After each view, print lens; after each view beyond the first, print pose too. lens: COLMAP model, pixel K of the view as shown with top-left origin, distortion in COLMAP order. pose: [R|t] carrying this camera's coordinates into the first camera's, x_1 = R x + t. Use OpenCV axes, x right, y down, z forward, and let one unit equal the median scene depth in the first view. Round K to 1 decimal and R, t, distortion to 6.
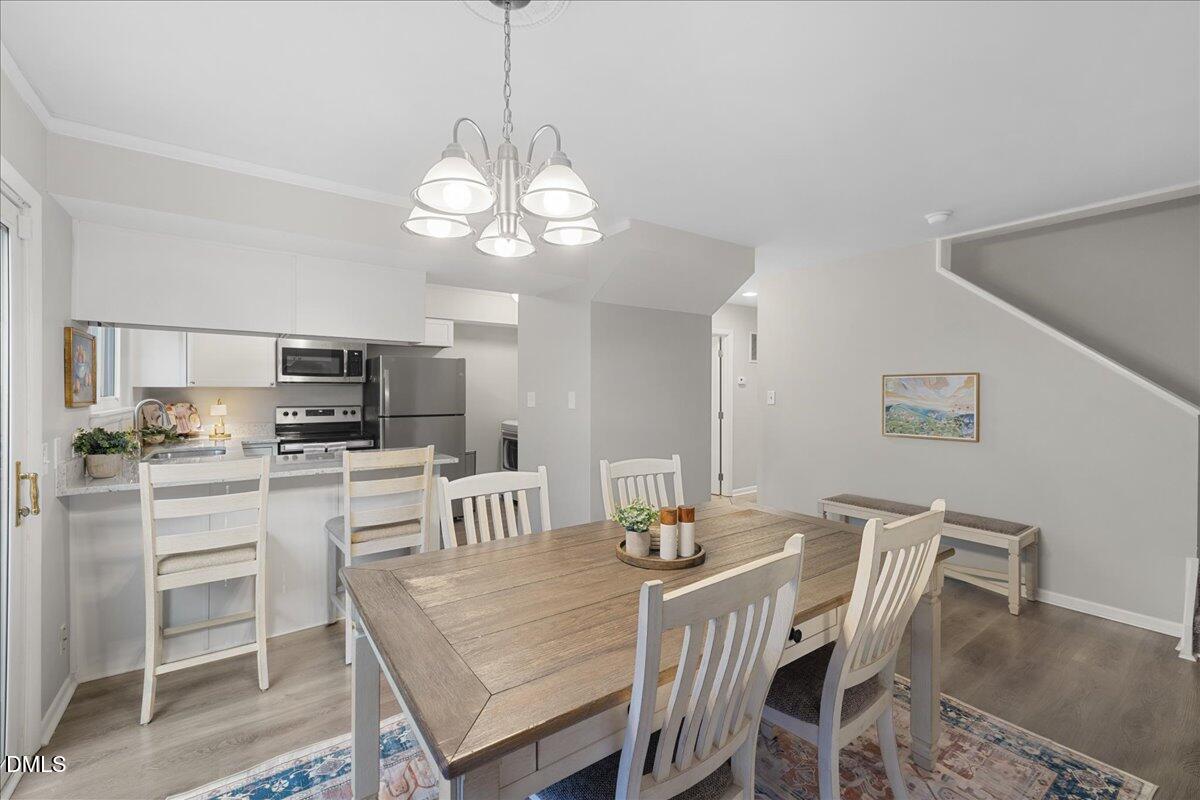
lens RADIAL K [[506.4, 0, 600.8], [0, 506.4, 389.2], [0, 0, 1]] dist [0.000973, -0.000010]
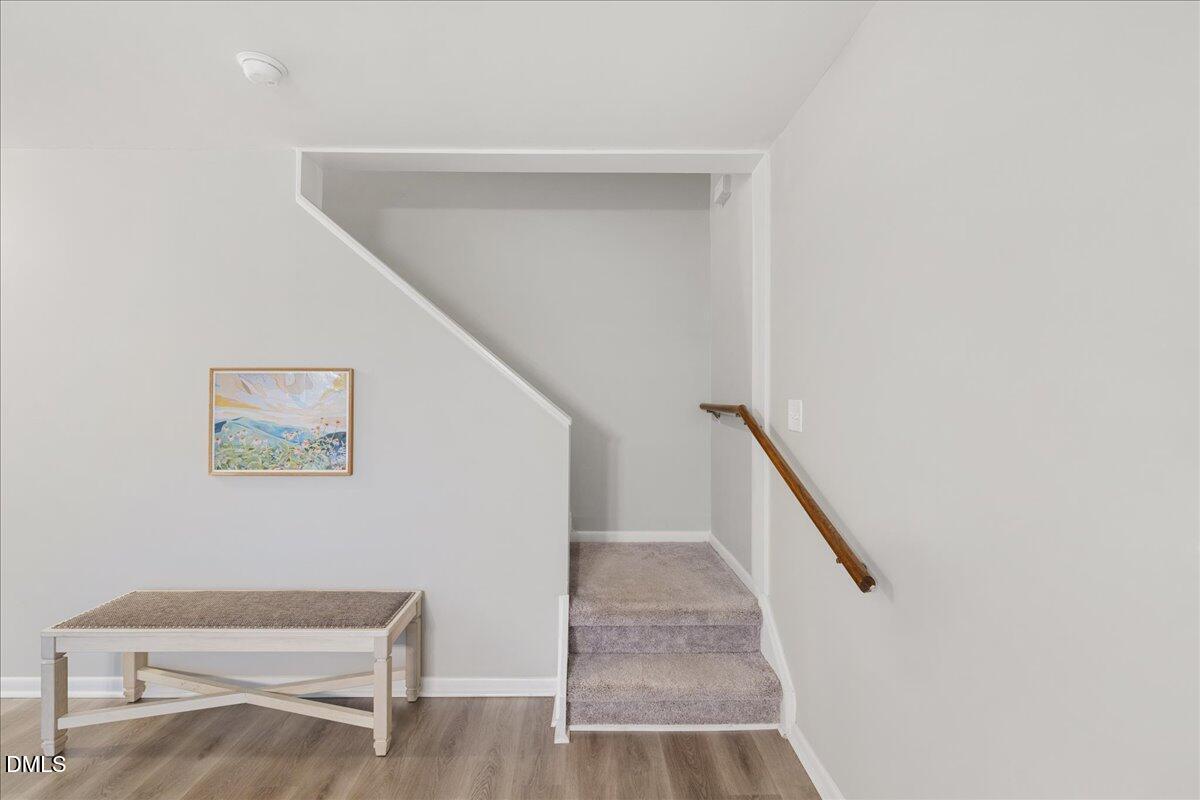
lens RADIAL K [[506.4, 0, 599.5], [0, 506.4, 395.2], [0, 0, 1]] dist [0.000973, -0.000010]
pose [[0.577003, 0.002934, 0.816736, 0.393302], [-0.006727, 0.999977, 0.001160, -0.001043], [-0.816714, -0.006164, 0.577010, 0.361363]]
